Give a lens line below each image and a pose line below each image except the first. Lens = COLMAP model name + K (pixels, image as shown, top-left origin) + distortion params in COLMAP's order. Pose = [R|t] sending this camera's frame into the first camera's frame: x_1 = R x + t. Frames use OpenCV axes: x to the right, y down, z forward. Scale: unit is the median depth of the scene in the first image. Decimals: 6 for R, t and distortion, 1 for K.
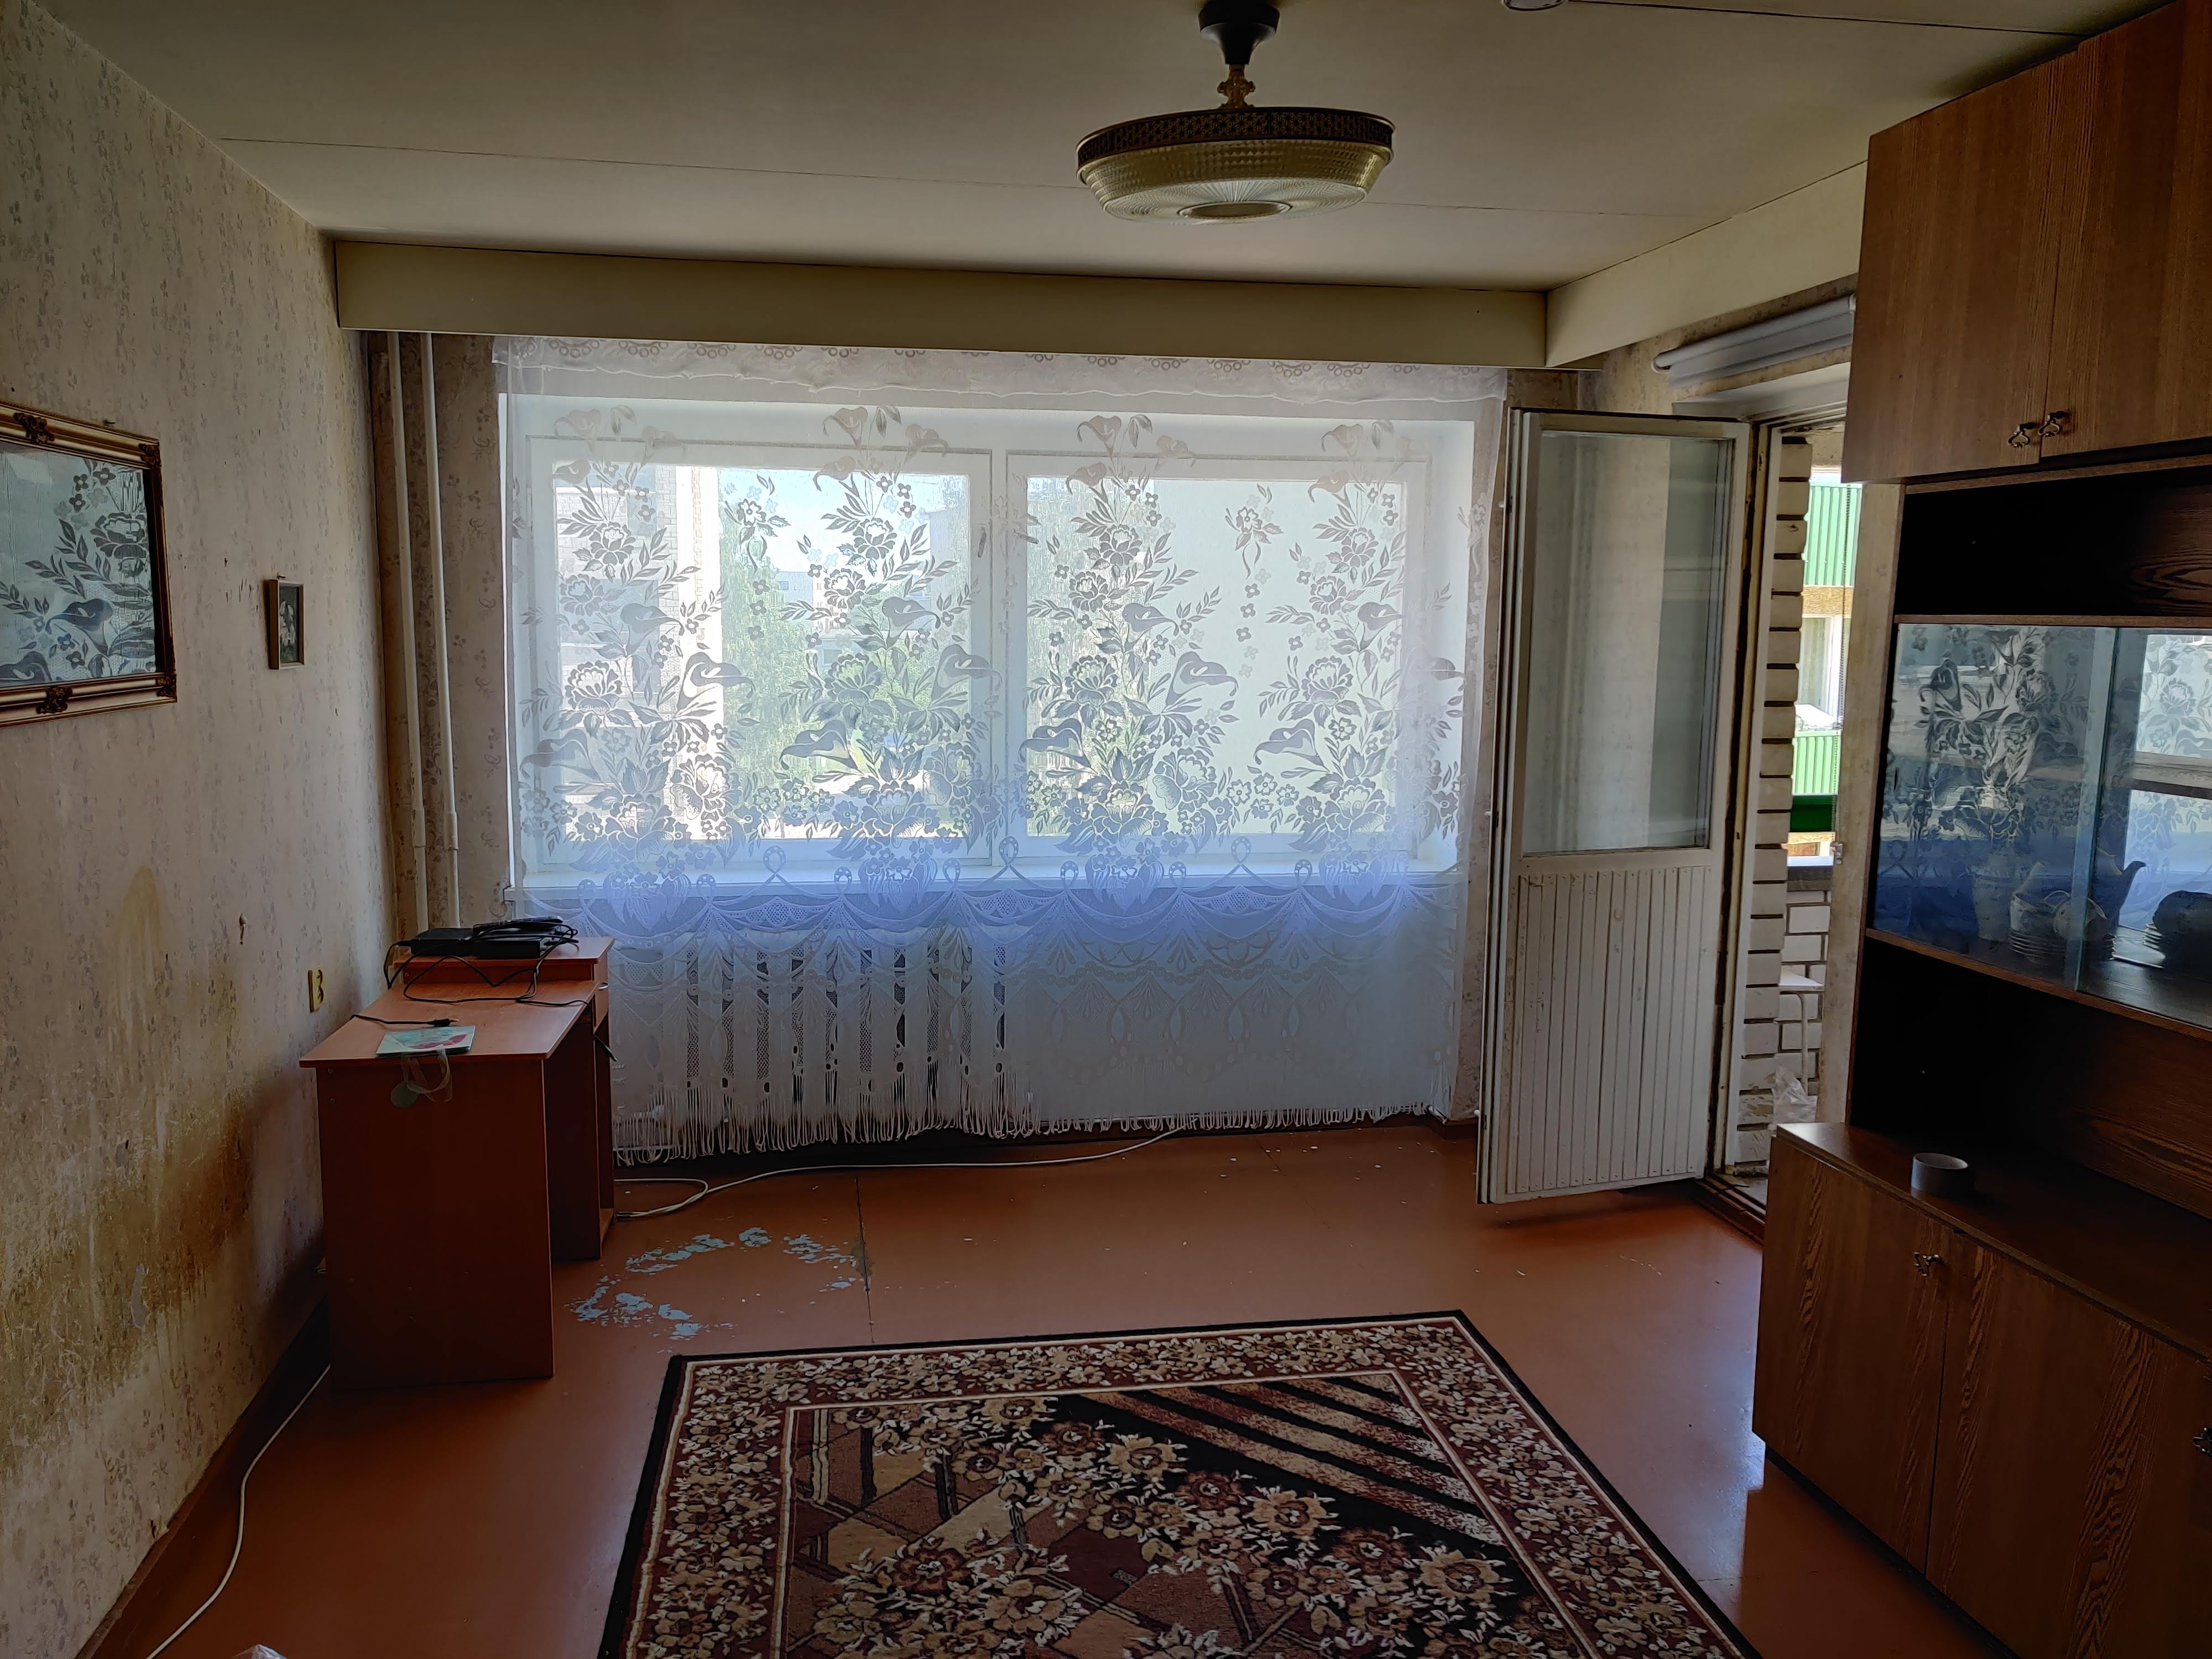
lens RADIAL K [[1671.8, 0, 1101.5], [0, 1671.8, 858.8], [0, 0, 1]] dist [0.014066, -0.006152]
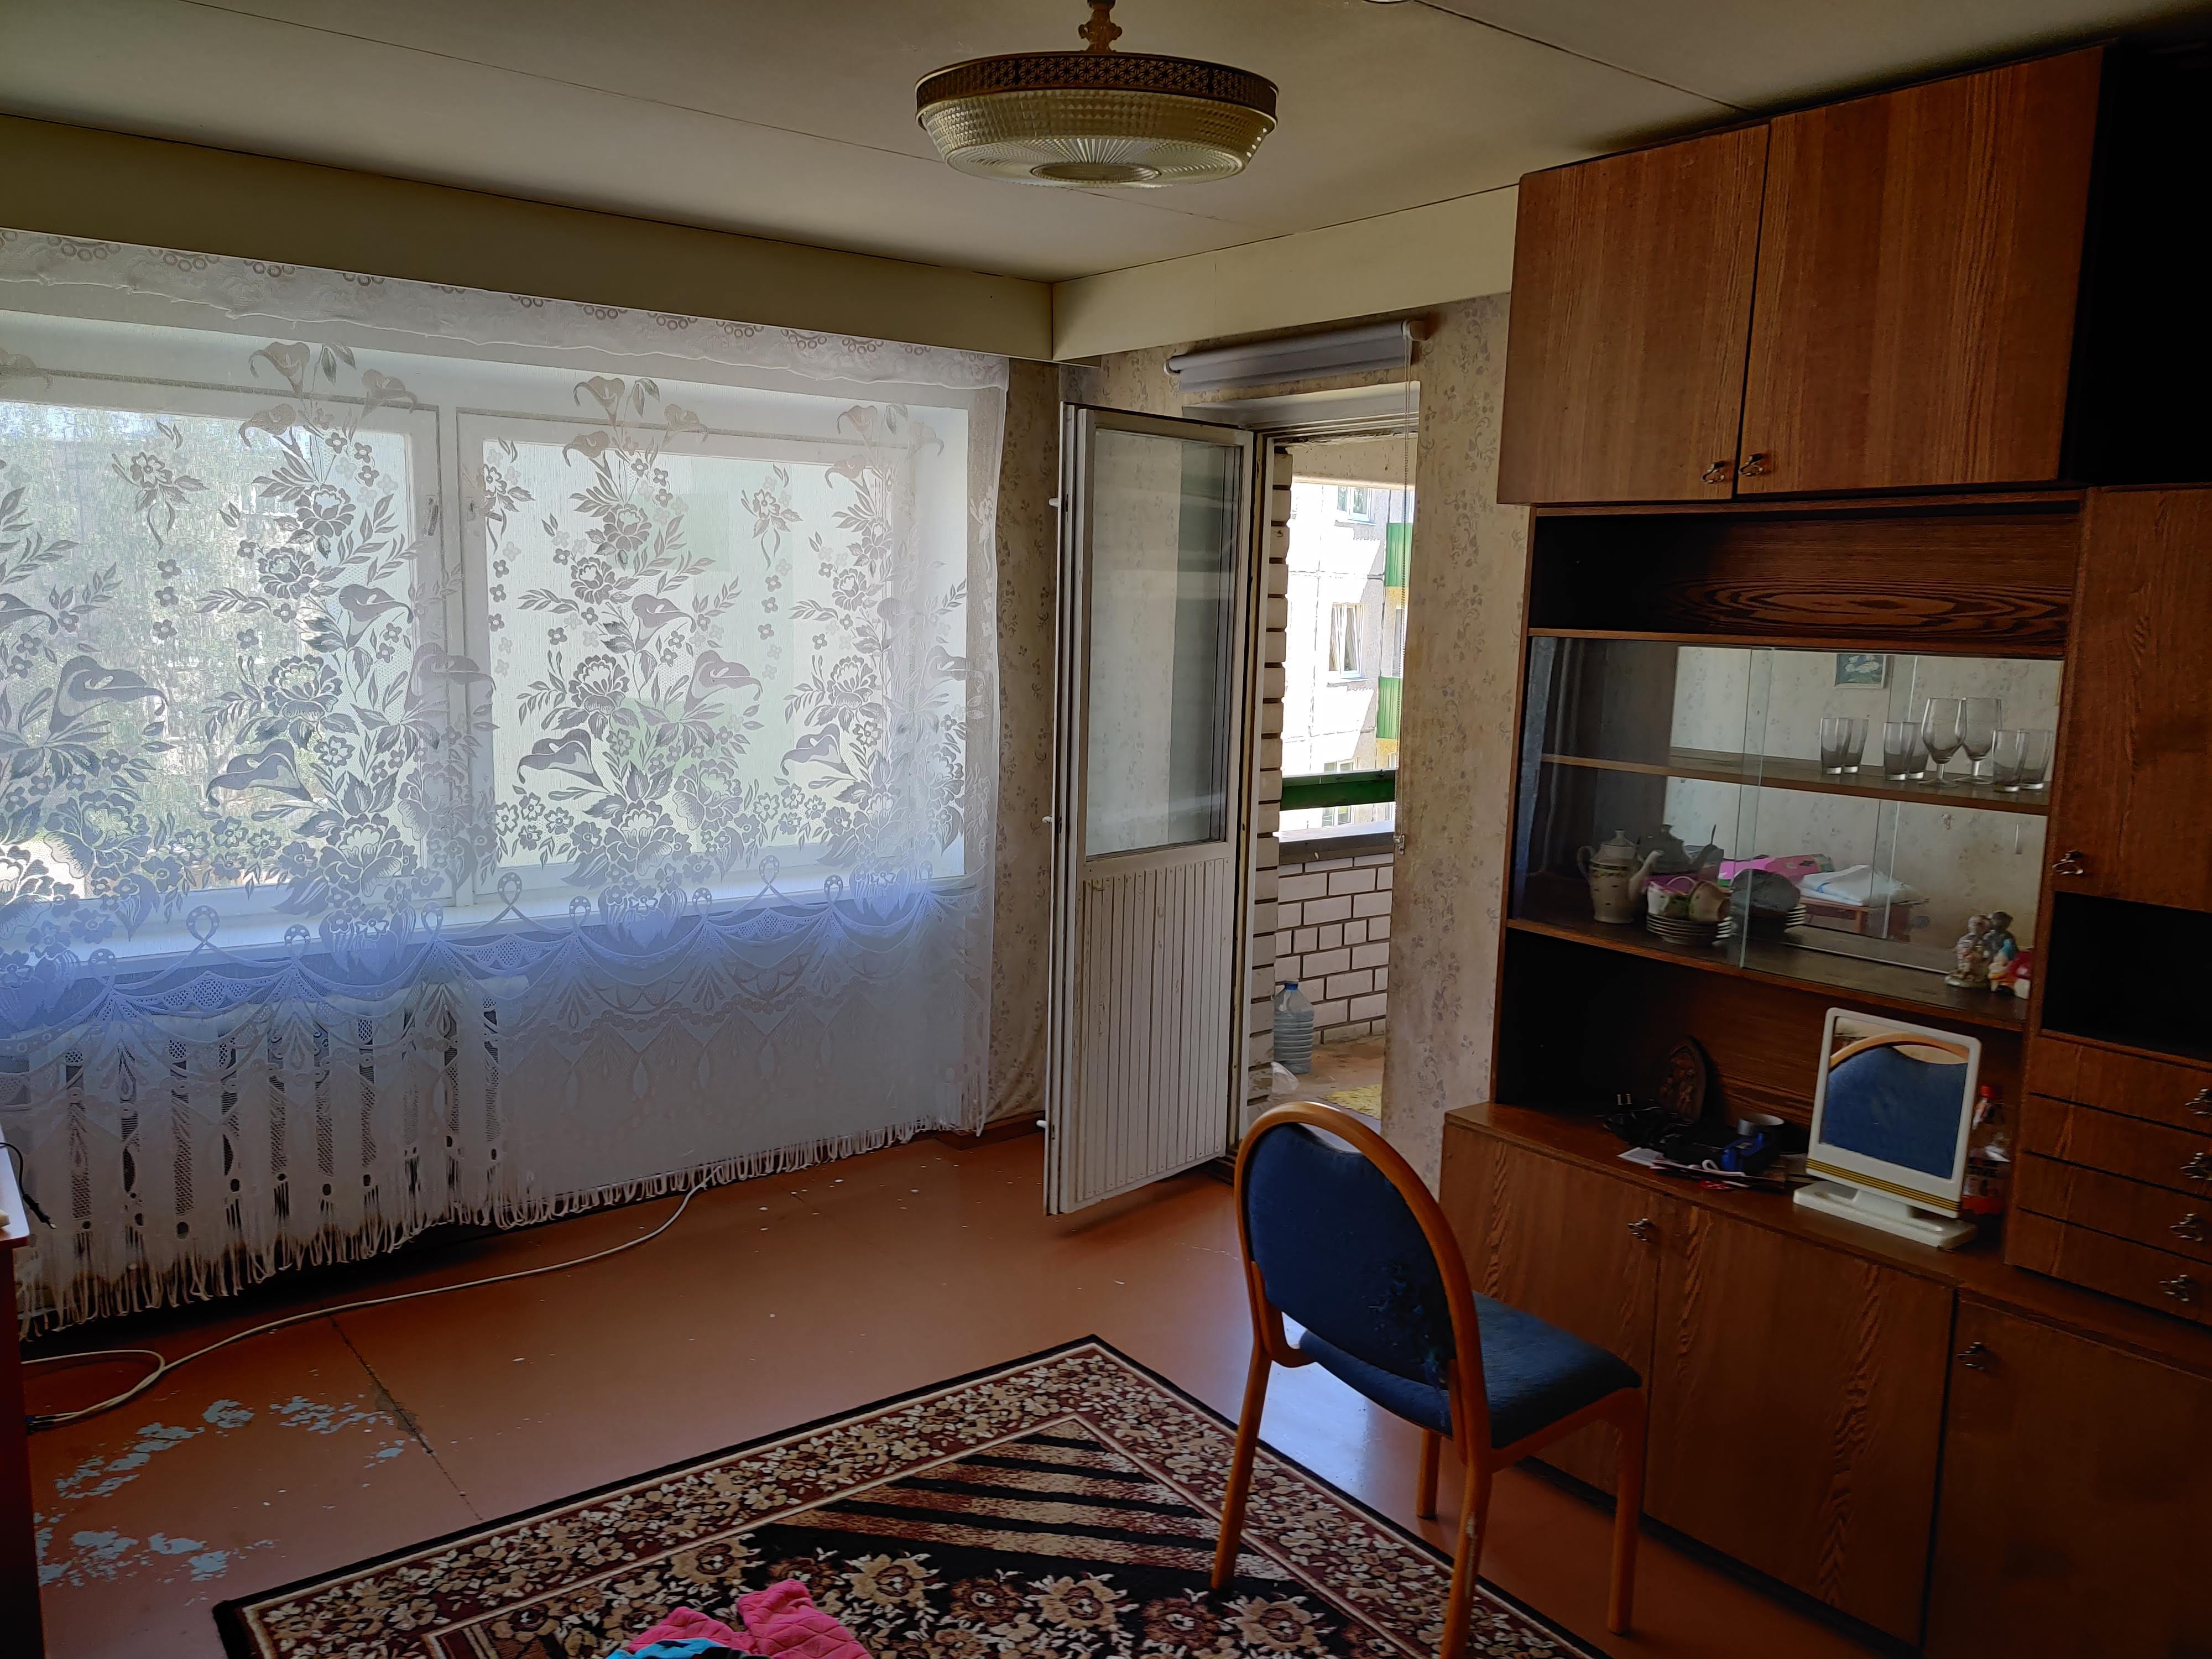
lens RADIAL K [[1671.8, 0, 1101.5], [0, 1671.8, 858.8], [0, 0, 1]] dist [0.014066, -0.006152]
pose [[0.882418, -0.060496, 0.466560, -0.191723], [0.053014, 0.998168, 0.029160, -0.029921], [-0.467470, -0.000997, 0.884009, 0.122835]]
